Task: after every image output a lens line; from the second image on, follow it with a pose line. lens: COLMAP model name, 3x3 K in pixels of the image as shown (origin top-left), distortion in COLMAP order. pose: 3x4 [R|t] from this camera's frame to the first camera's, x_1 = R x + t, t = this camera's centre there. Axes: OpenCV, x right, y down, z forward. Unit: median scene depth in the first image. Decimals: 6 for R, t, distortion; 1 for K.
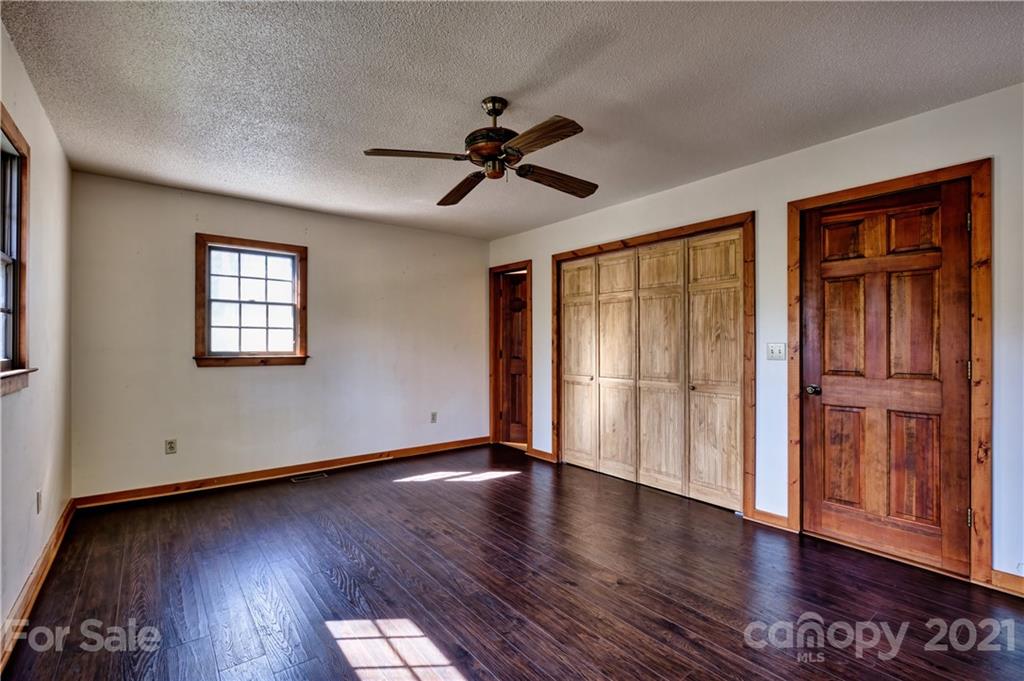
lens RADIAL K [[457.0, 0, 507.2], [0, 457.0, 340.0], [0, 0, 1]] dist [-0.020230, -0.000119]
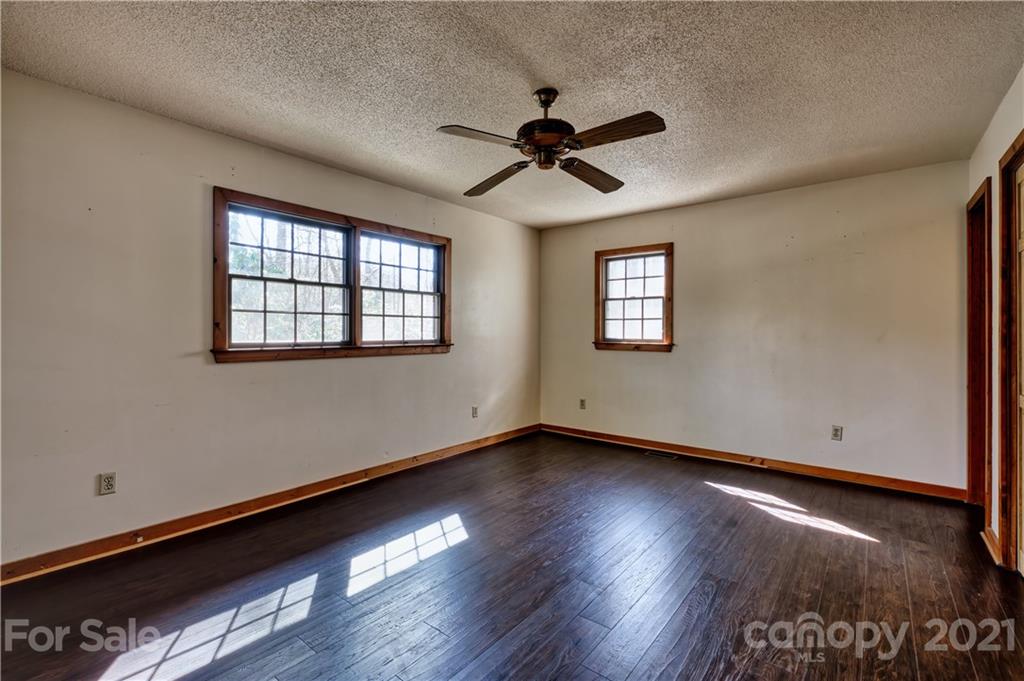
lens RADIAL K [[457.0, 0, 511.2], [0, 457.0, 340.7], [0, 0, 1]] dist [-0.020230, -0.000119]
pose [[0.210998, 0.022208, -0.977234, 0.558048], [0.006179, 0.999692, 0.024053, -0.001519], [0.977467, -0.011113, 0.210796, 0.419619]]
